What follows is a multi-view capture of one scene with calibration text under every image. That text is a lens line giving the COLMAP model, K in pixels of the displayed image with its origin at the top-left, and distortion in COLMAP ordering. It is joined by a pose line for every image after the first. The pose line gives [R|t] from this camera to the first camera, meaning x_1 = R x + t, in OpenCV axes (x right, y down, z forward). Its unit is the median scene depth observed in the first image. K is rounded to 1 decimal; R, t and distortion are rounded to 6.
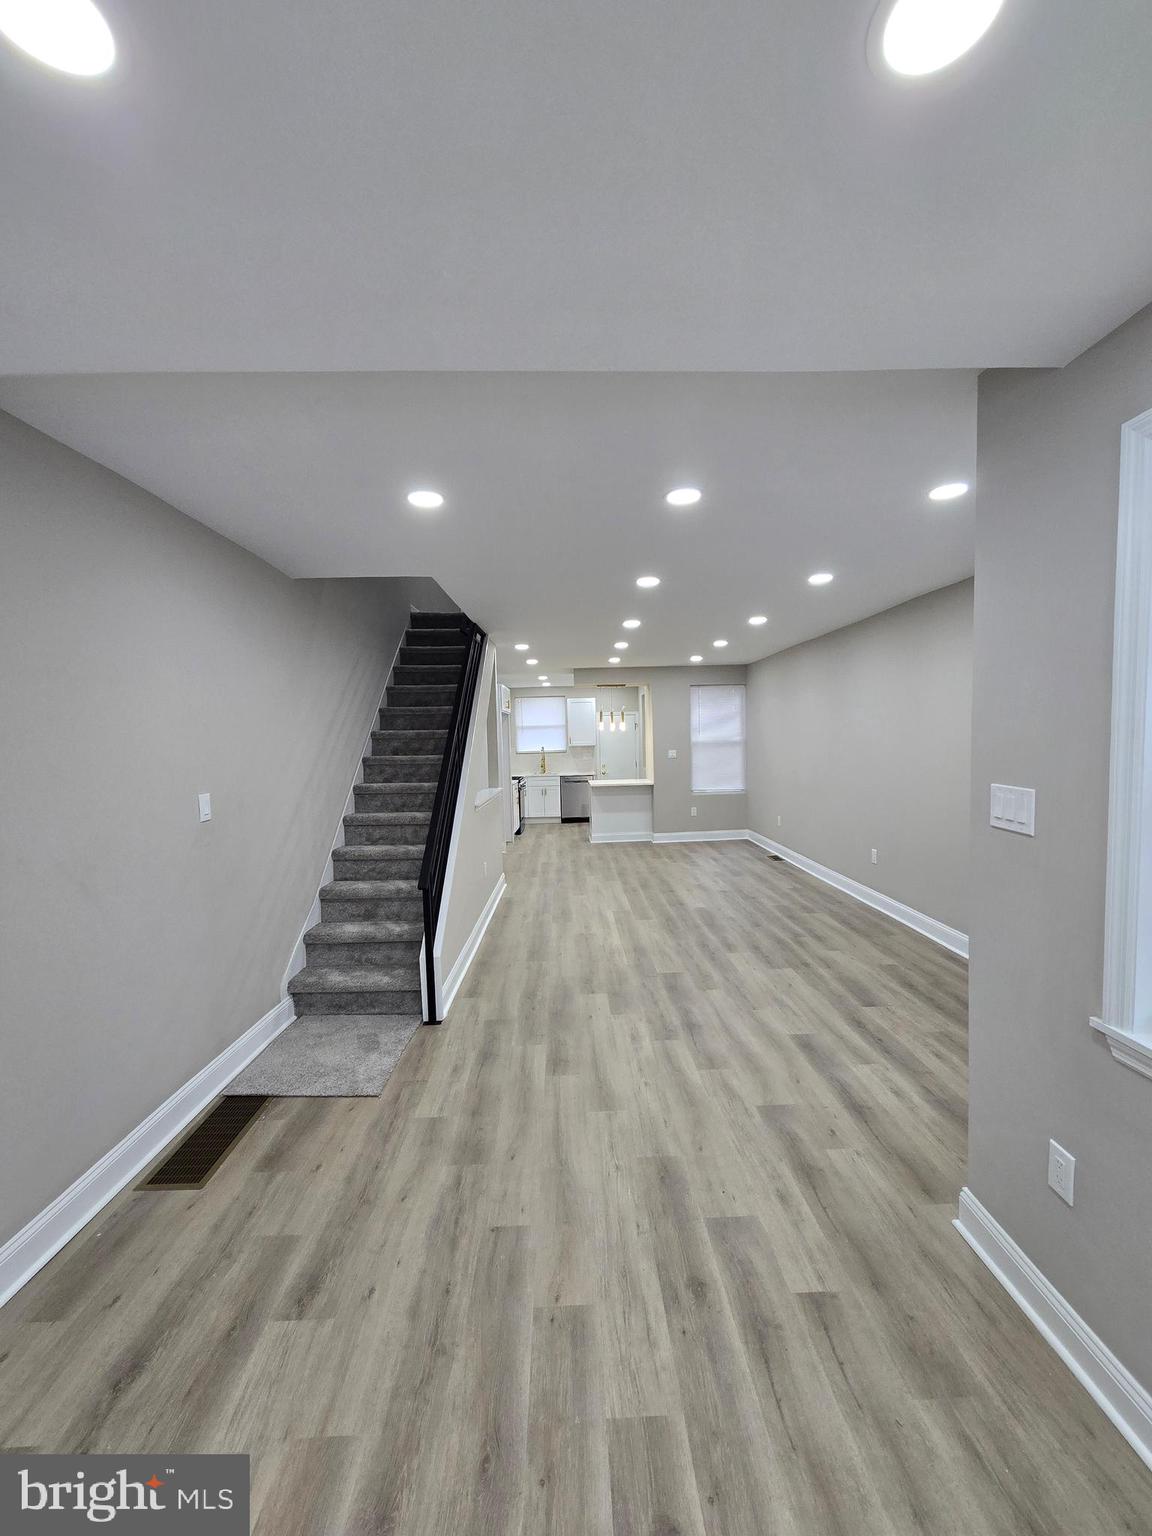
lens RADIAL K [[625.8, 0, 578.7], [0, 625.8, 772.3], [0, 0, 1]] dist [0.000128, 0.000183]
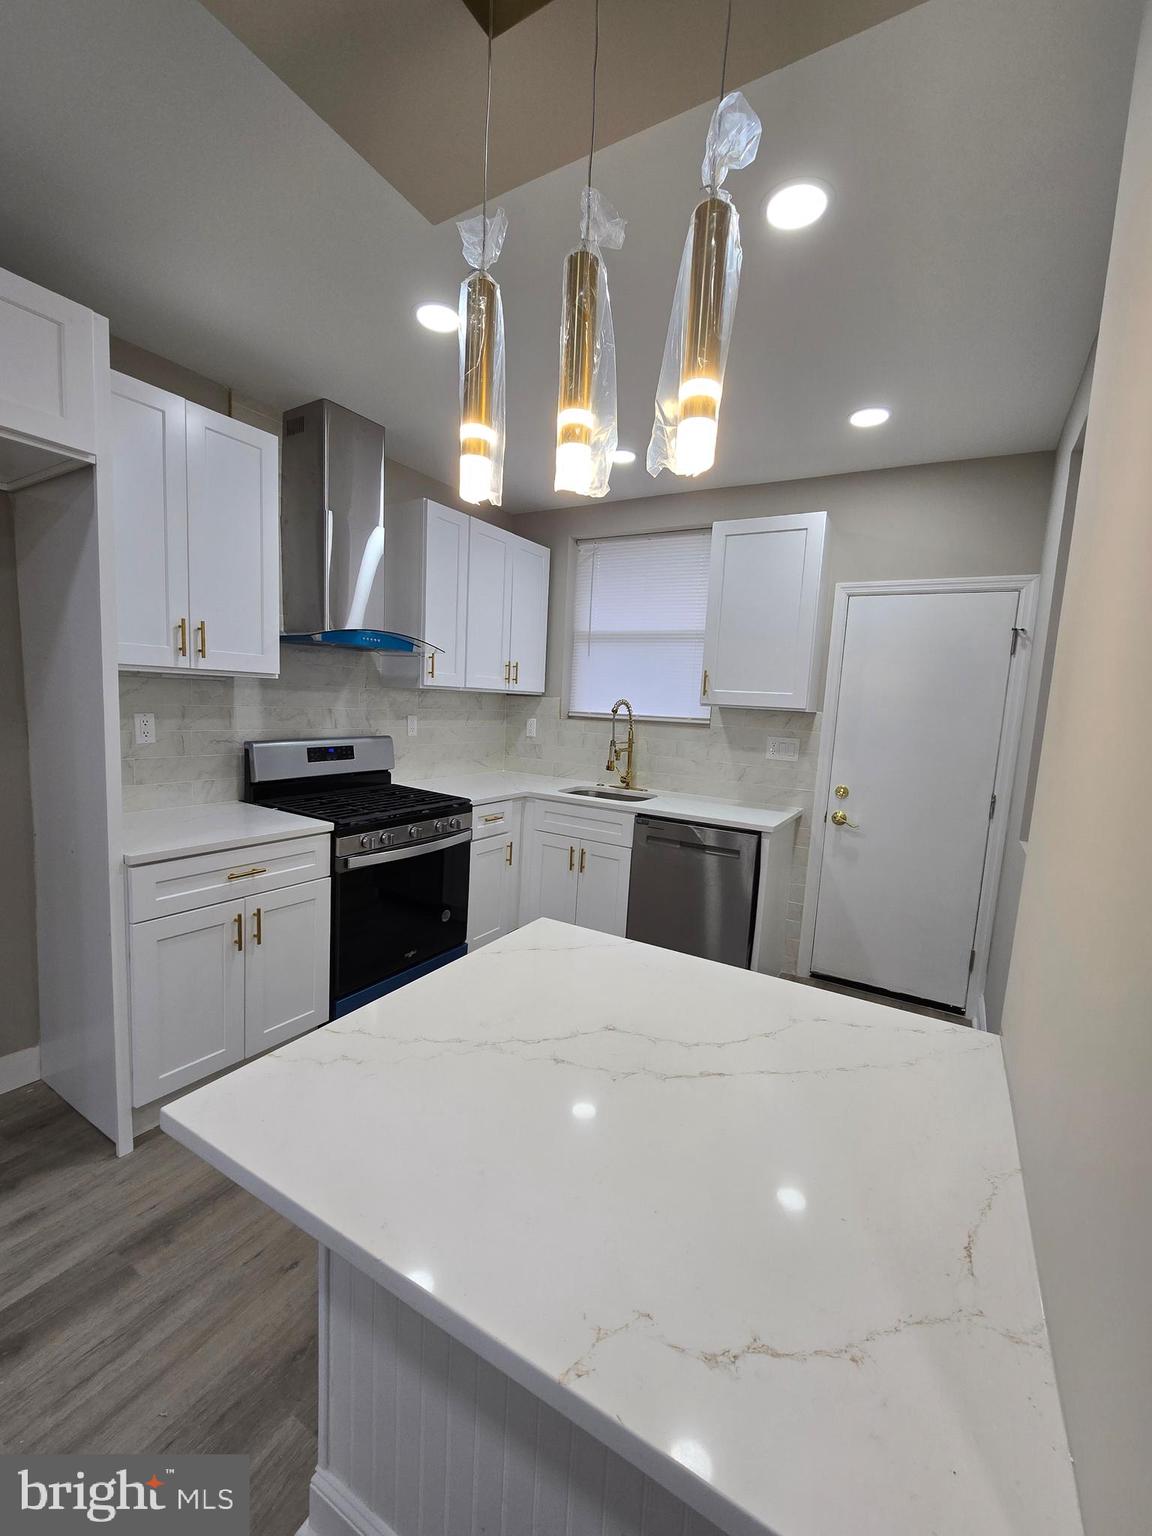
lens RADIAL K [[625.8, 0, 578.7], [0, 625.8, 772.3], [0, 0, 1]] dist [0.000128, 0.000183]
pose [[0.849356, 0.132448, -0.510933, 0.207902], [-0.102969, 0.990984, 0.085717, -0.078180], [0.517680, -0.020194, 0.855336, 1.909024]]
